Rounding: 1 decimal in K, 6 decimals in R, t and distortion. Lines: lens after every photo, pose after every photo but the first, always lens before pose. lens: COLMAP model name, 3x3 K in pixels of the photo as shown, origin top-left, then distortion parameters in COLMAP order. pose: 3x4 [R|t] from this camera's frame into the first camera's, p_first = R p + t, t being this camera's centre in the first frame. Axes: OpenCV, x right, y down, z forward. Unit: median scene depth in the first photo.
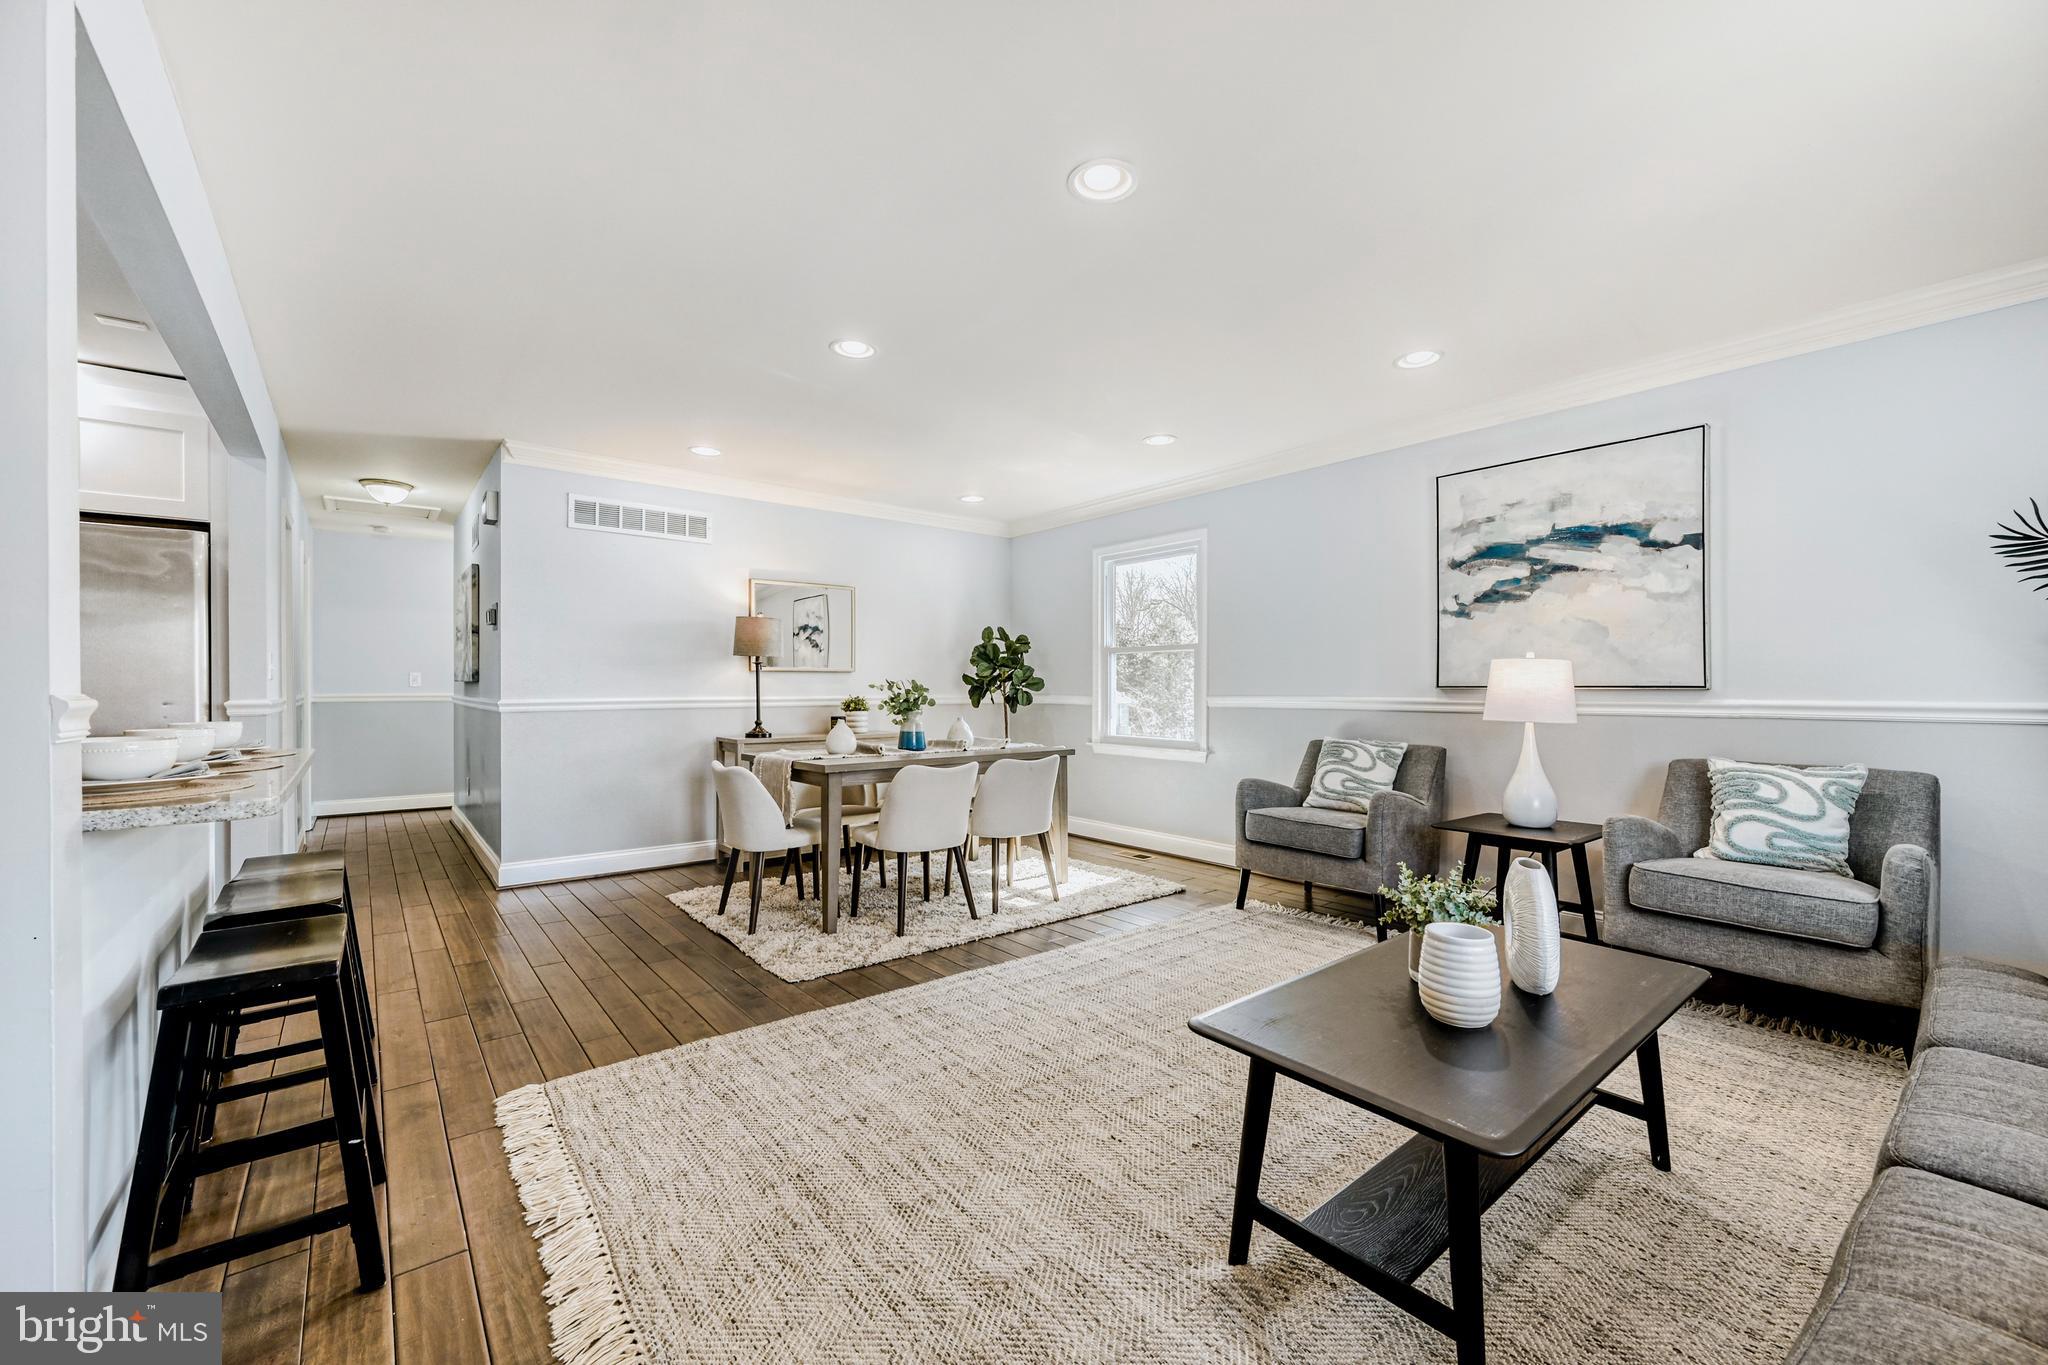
lens RADIAL K [[803.5, 0, 1015.3], [0, 803.5, 687.1], [0, 0, 1]] dist [-0.001122, -0.000090]
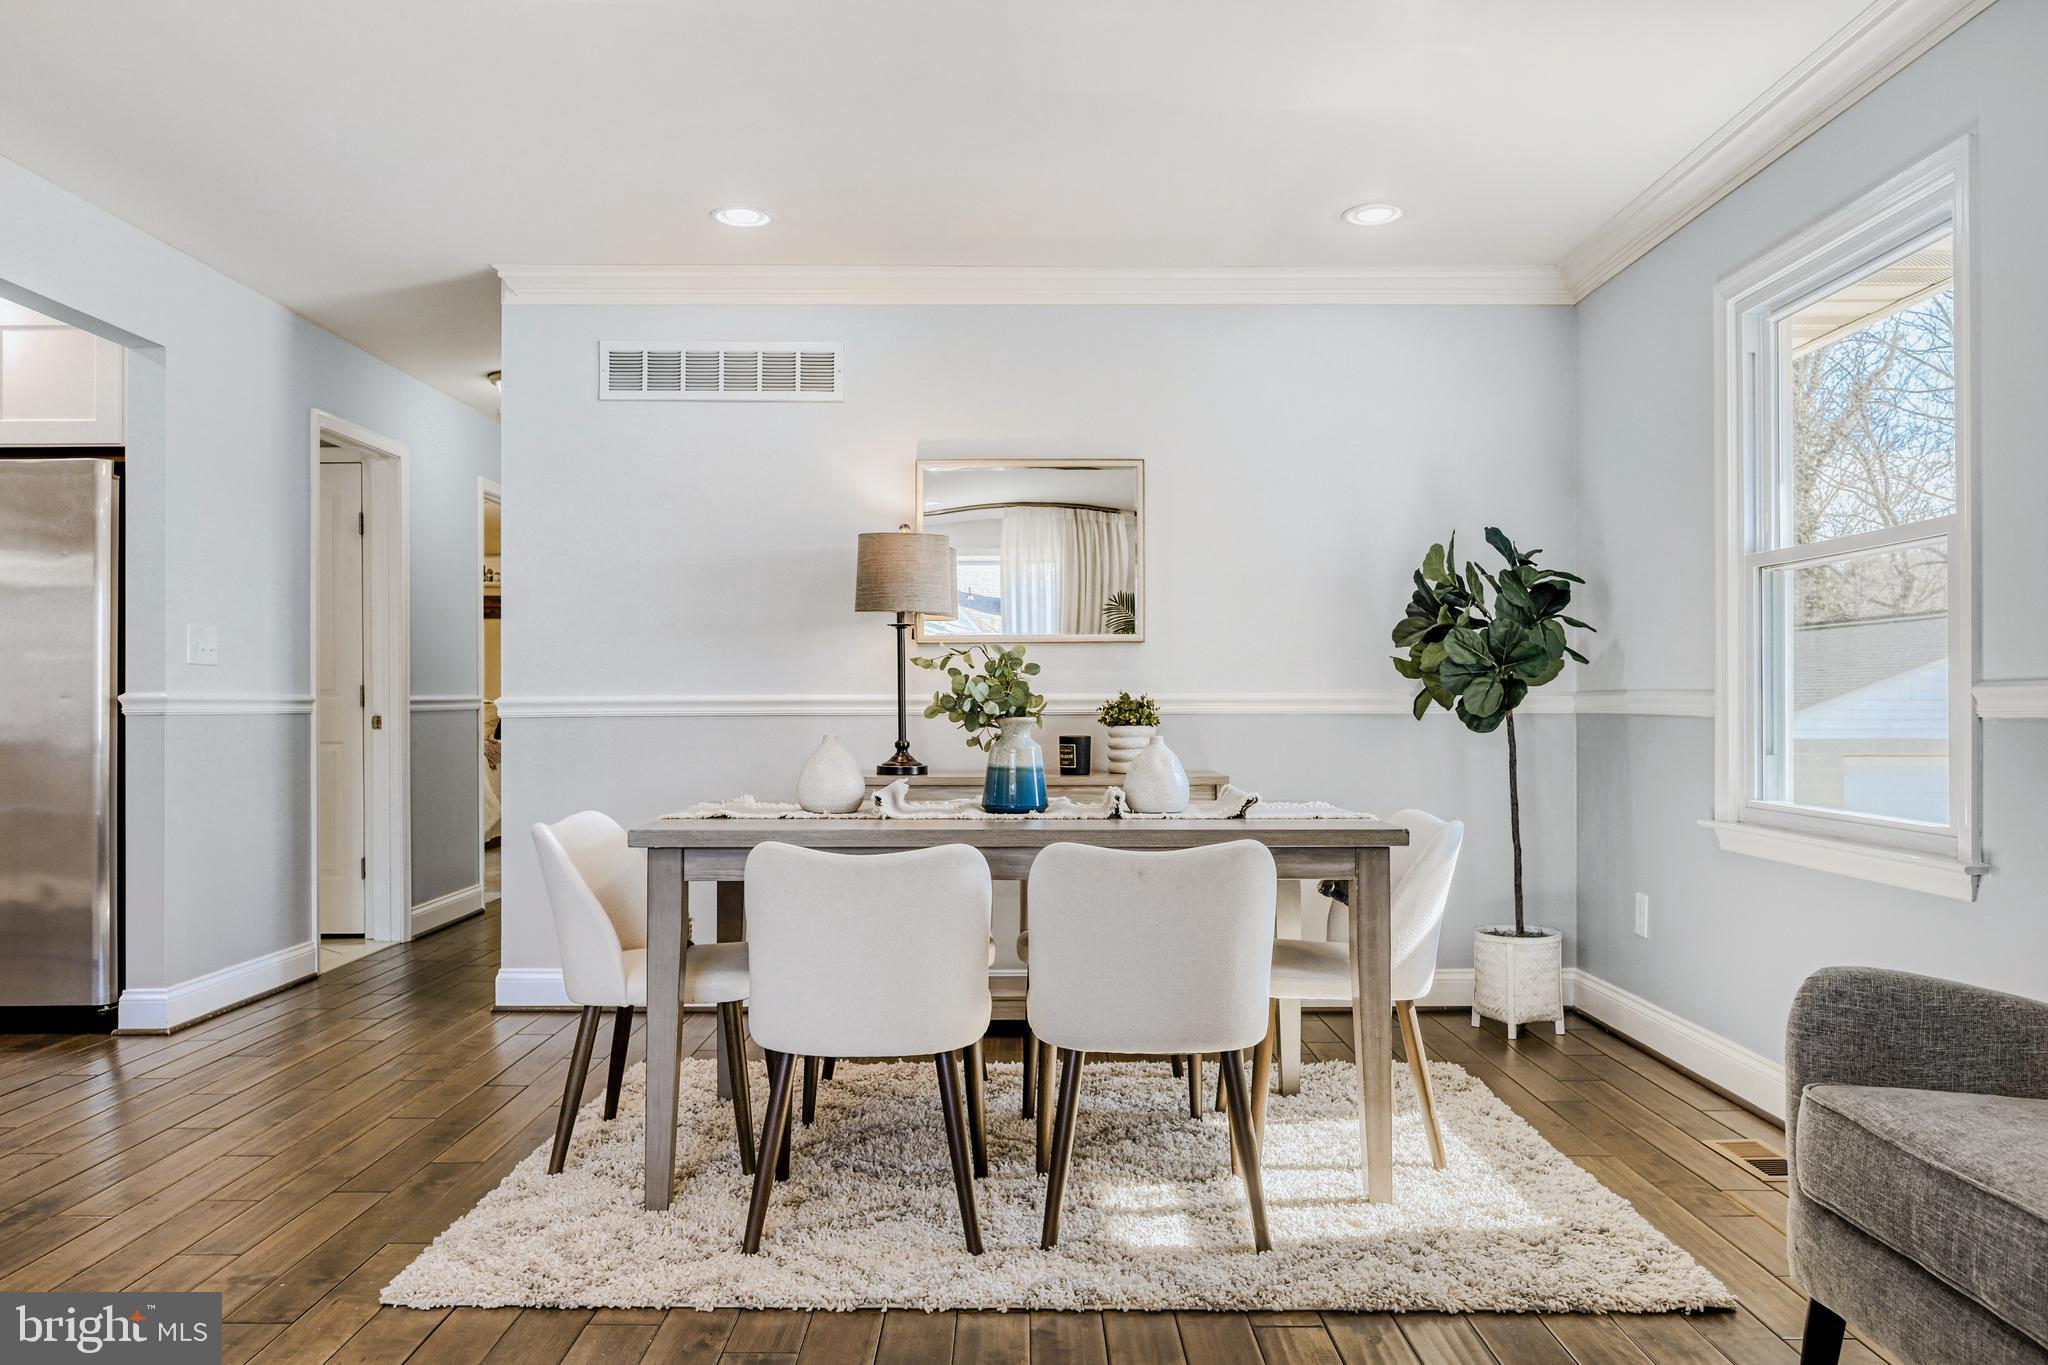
lens RADIAL K [[1444.8, 0, 1024.0], [0, 1444.8, 682.5], [0, 0, 1]] dist [-0.002697, -0.003992]
pose [[0.779952, -0.009606, -0.625765, 0.392440], [0.001806, 0.999913, -0.013099, 0.022719], [0.625836, 0.009087, 0.779901, 0.451241]]
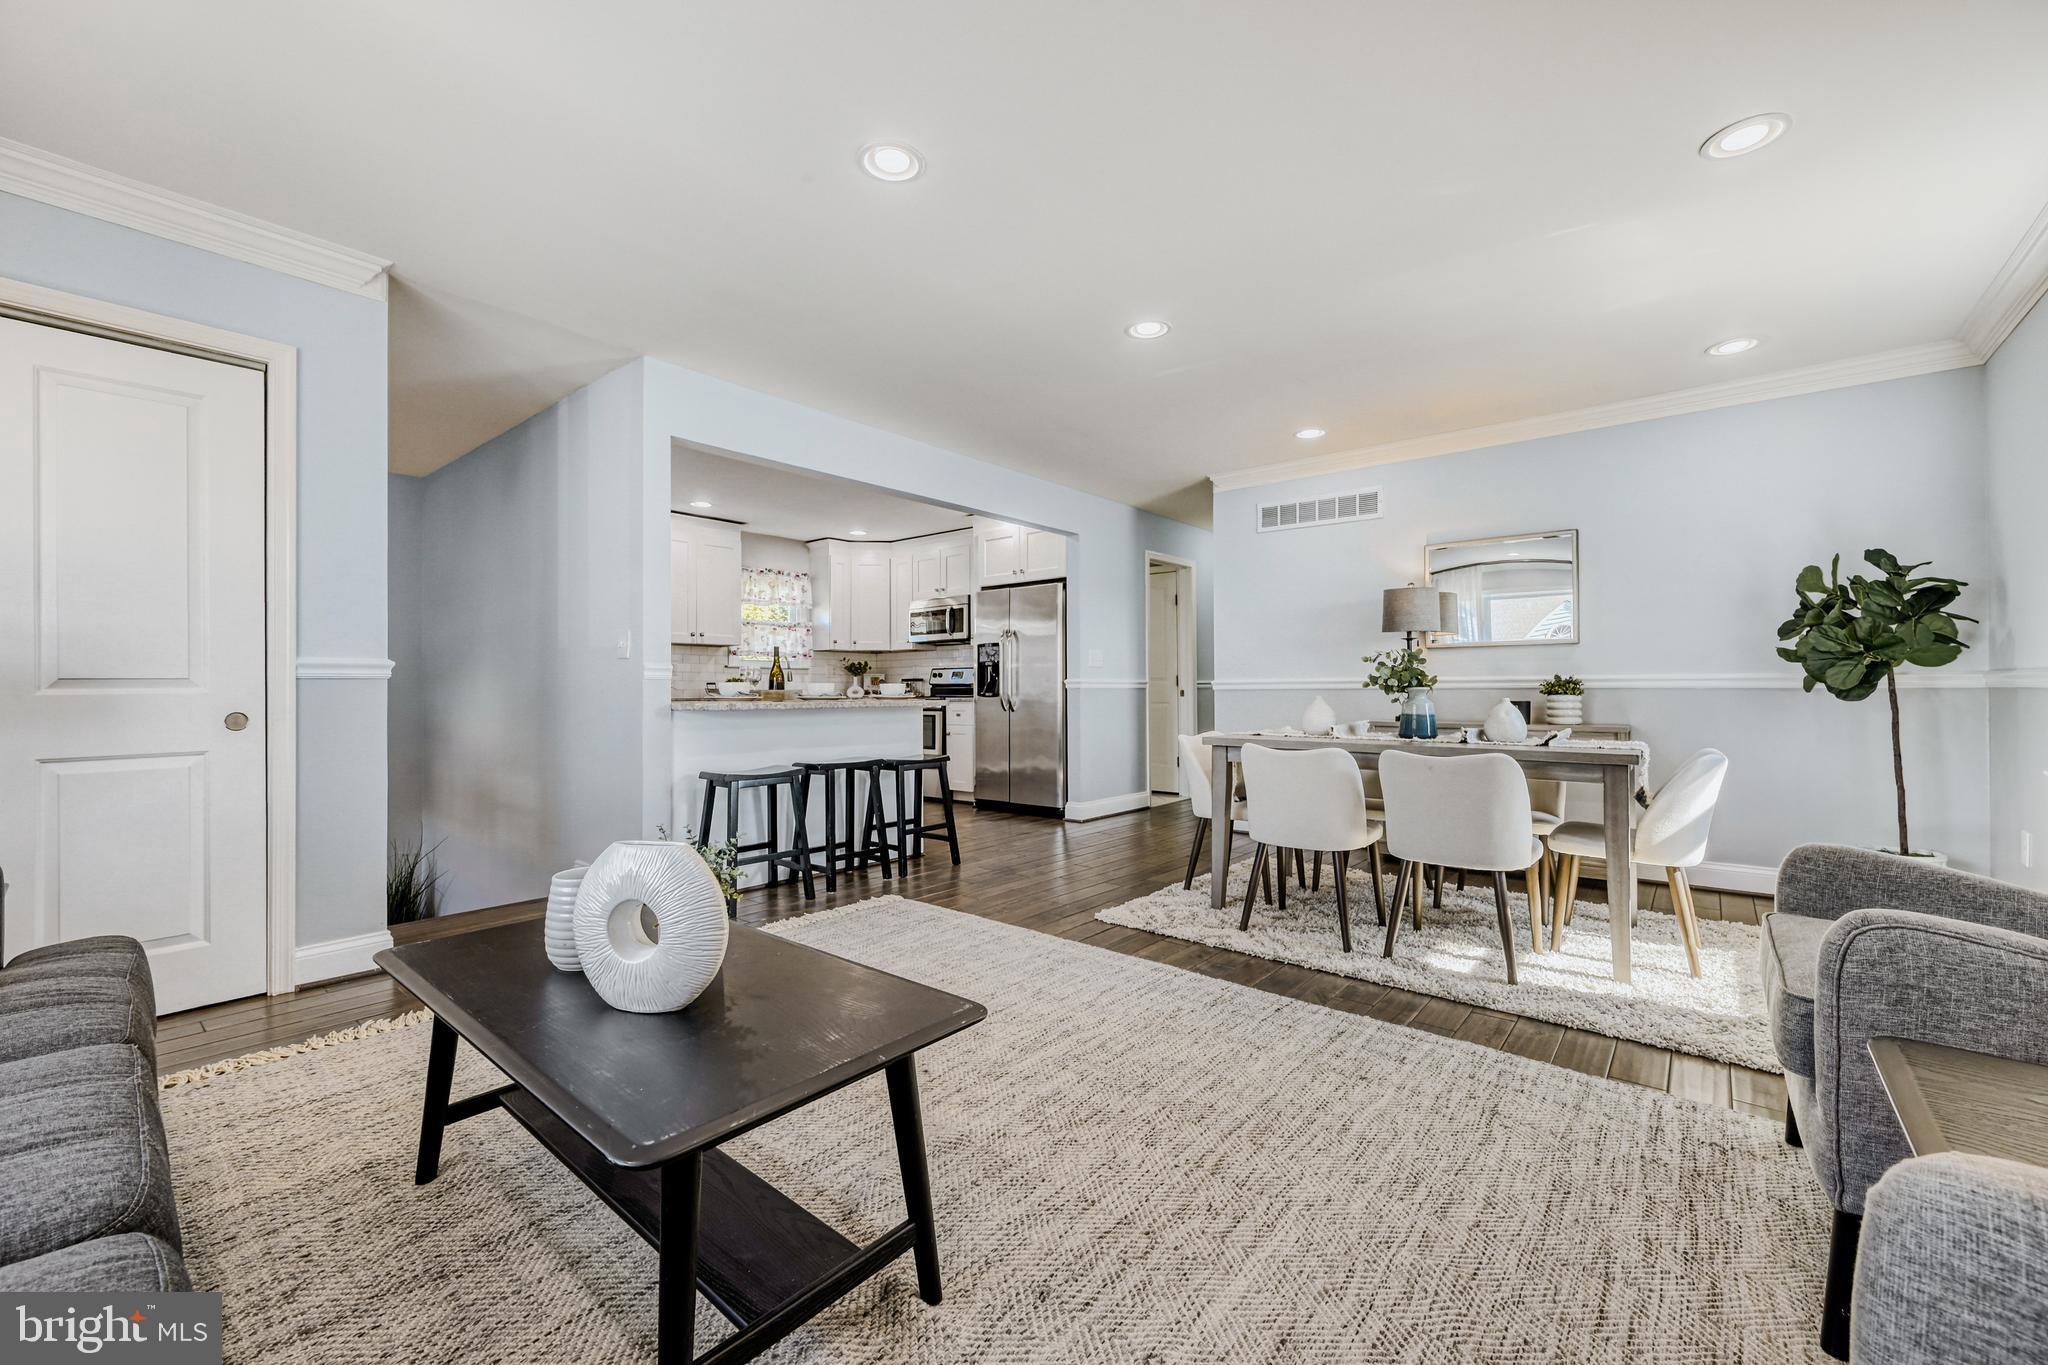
lens RADIAL K [[816.8, 0, 1033.2], [0, 816.8, 678.6], [0, 0, 1]] dist [0.000813, 0.000110]
pose [[0.199039, -0.011899, -0.979919, 0.642717], [0.002193, 0.999929, -0.011697, 0.031882], [0.979989, 0.000179, 0.199051, 0.523543]]
